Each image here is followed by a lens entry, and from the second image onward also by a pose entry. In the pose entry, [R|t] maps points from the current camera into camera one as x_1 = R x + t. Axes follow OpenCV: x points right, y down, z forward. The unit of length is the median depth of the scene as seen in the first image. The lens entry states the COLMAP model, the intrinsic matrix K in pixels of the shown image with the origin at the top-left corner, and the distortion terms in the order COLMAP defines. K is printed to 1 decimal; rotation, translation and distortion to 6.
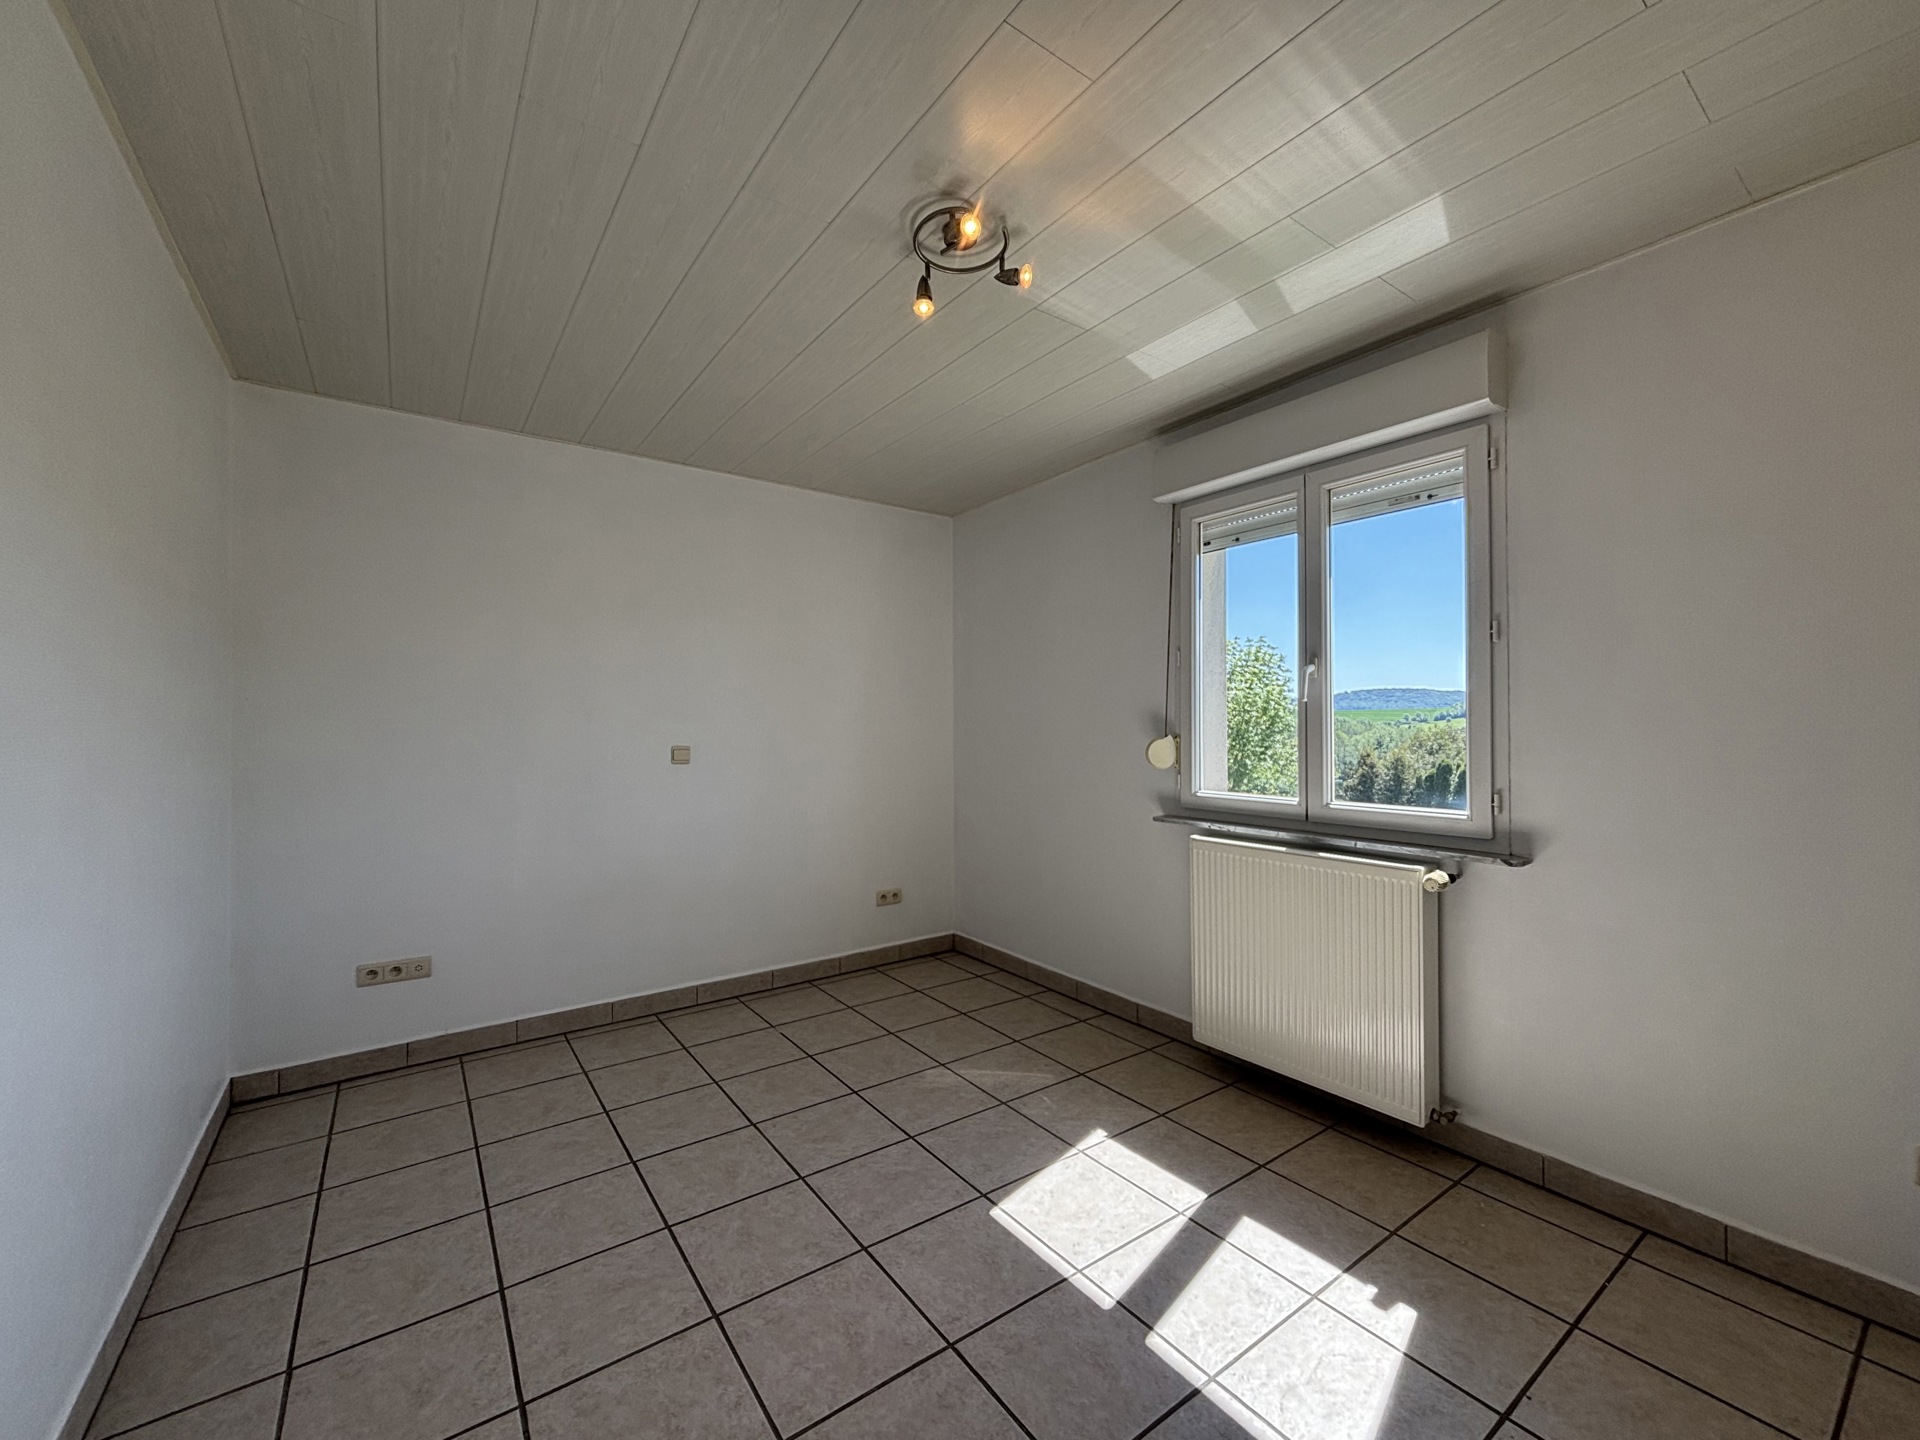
lens RADIAL K [[769.6, 0, 956.6], [0, 769.6, 721.5], [0, 0, 1]] dist [-0.002949, 0.000475]
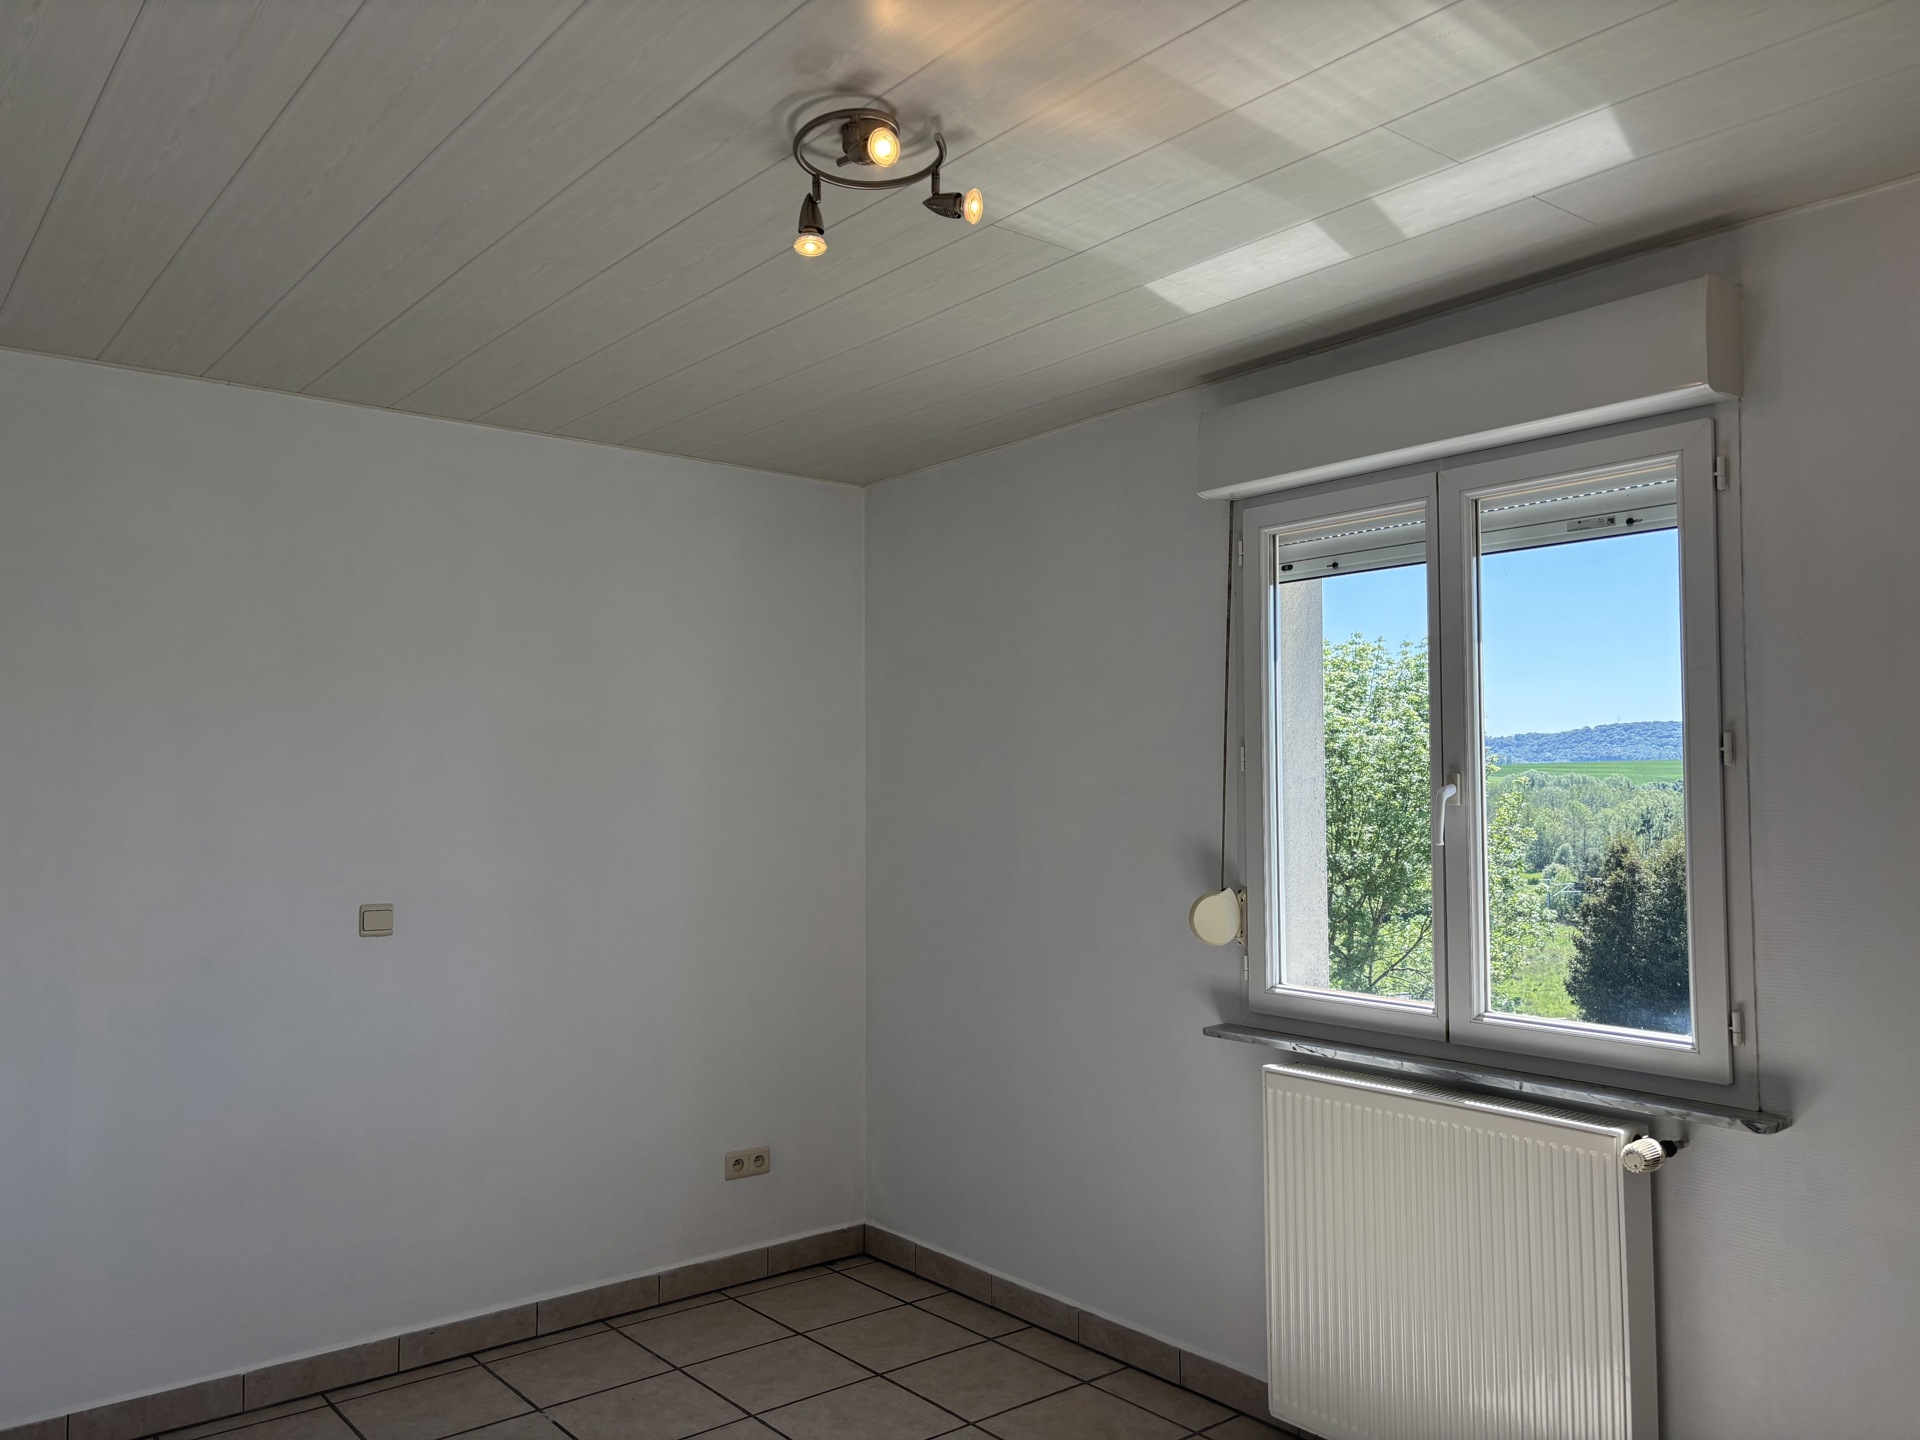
lens RADIAL K [[1443.6, 0, 969.0], [0, 1443.6, 726.6], [0, 0, 1]] dist [0.036213, -0.036595]
pose [[0.997822, 0.001613, 0.065949, 0.002975], [0.000926, 0.999260, -0.038446, -0.051045], [-0.065963, 0.038423, 0.997082, -0.083362]]
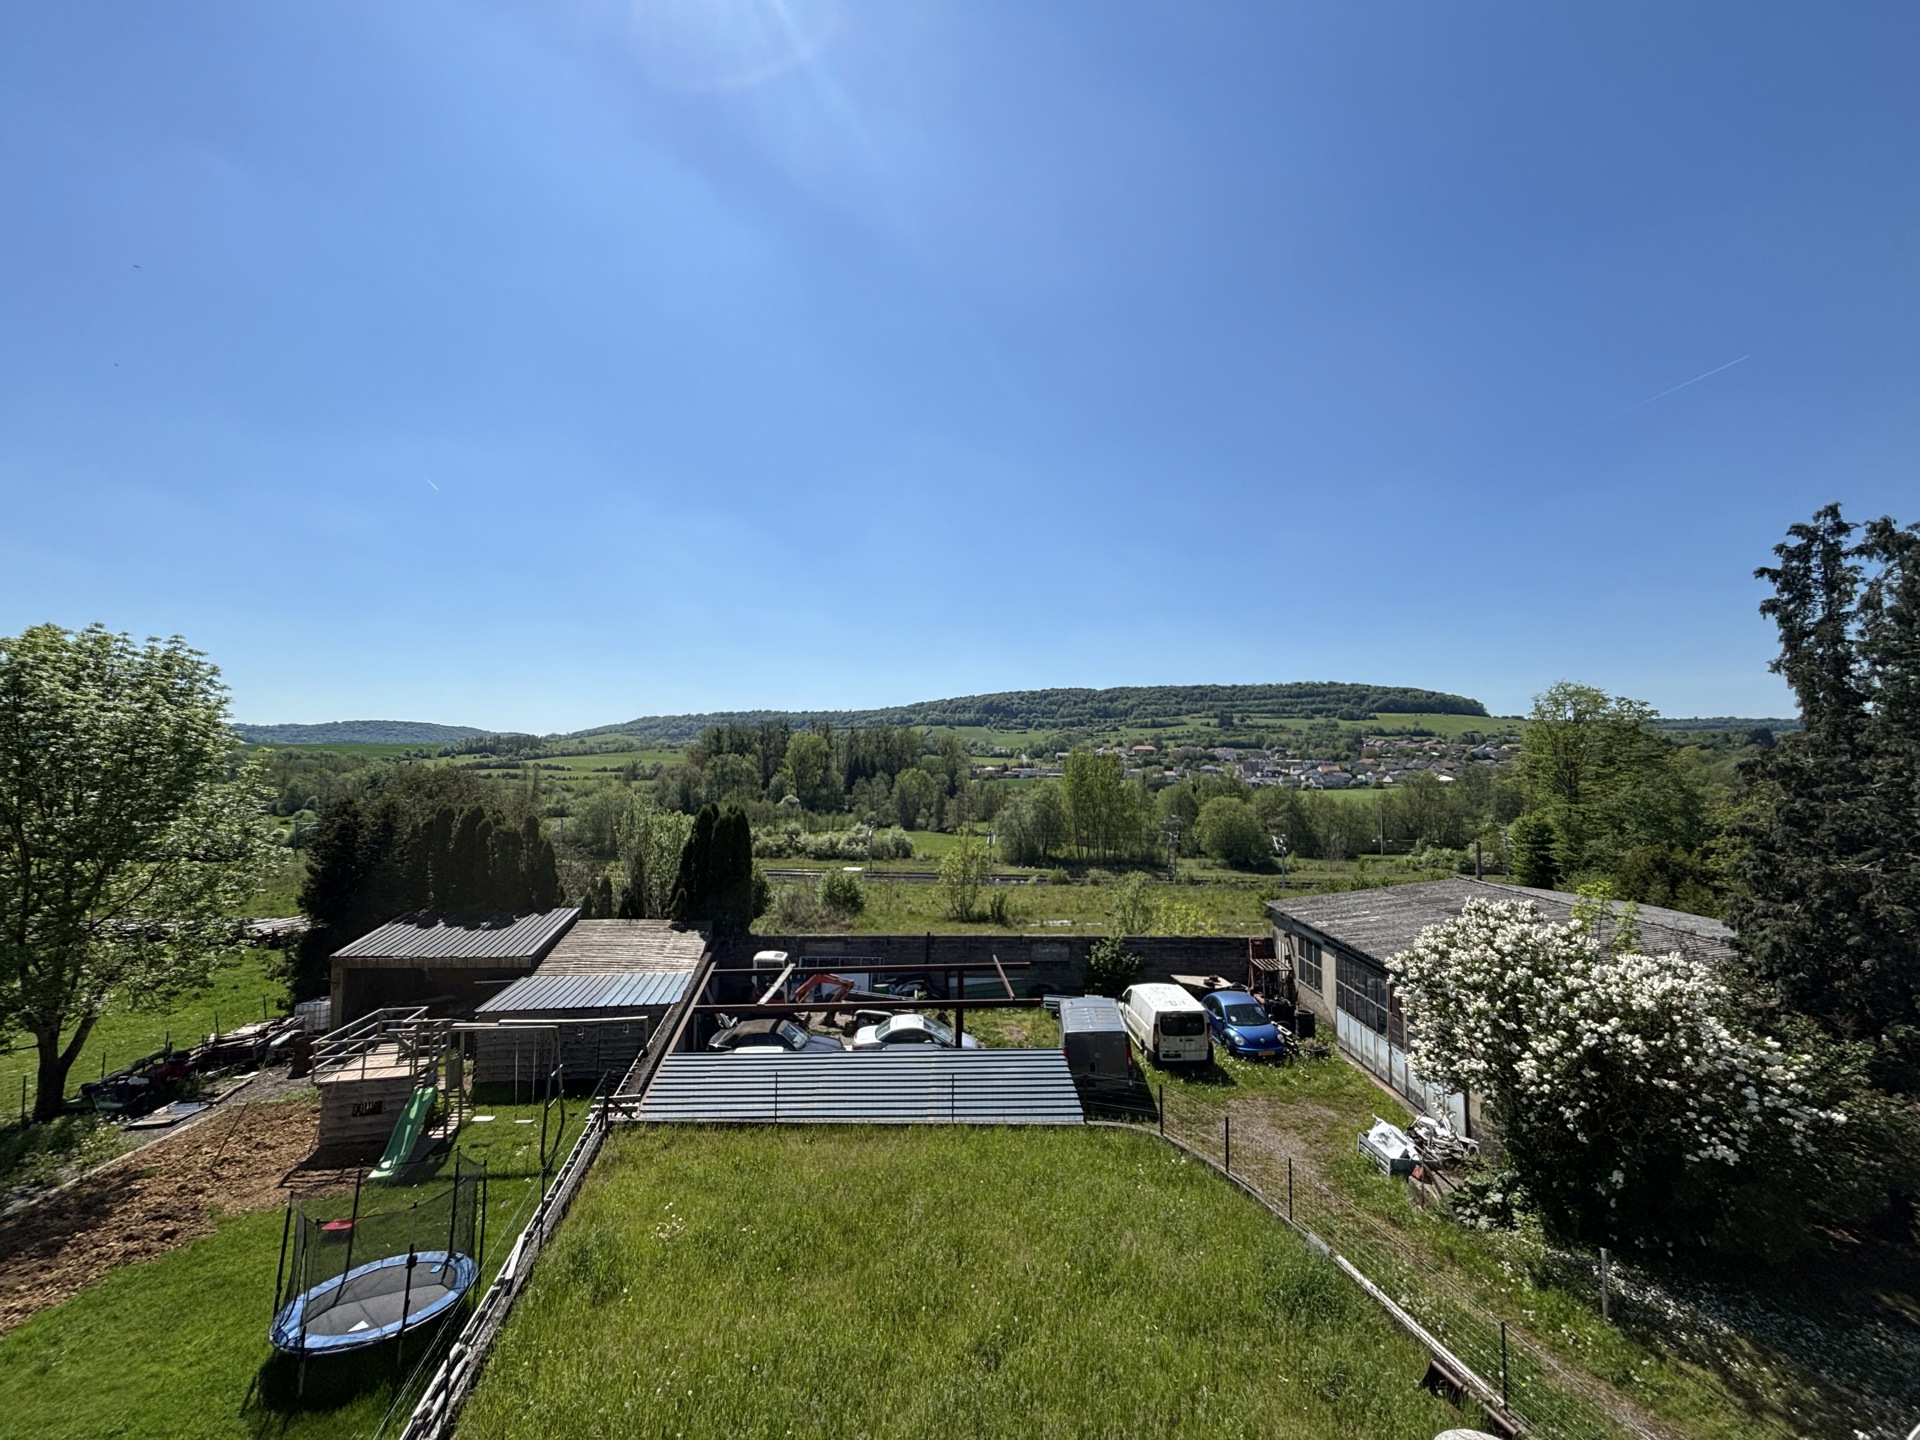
lens RADIAL K [[769.6, 0, 955.4], [0, 769.6, 718.5], [0, 0, 1]] dist [-0.002949, 0.000475]
pose [[0.410504, 0.051936, 0.910379, 0.539612], [-0.006017, 0.998509, -0.054251, -0.034461], [-0.911839, 0.016792, 0.410204, 0.825135]]
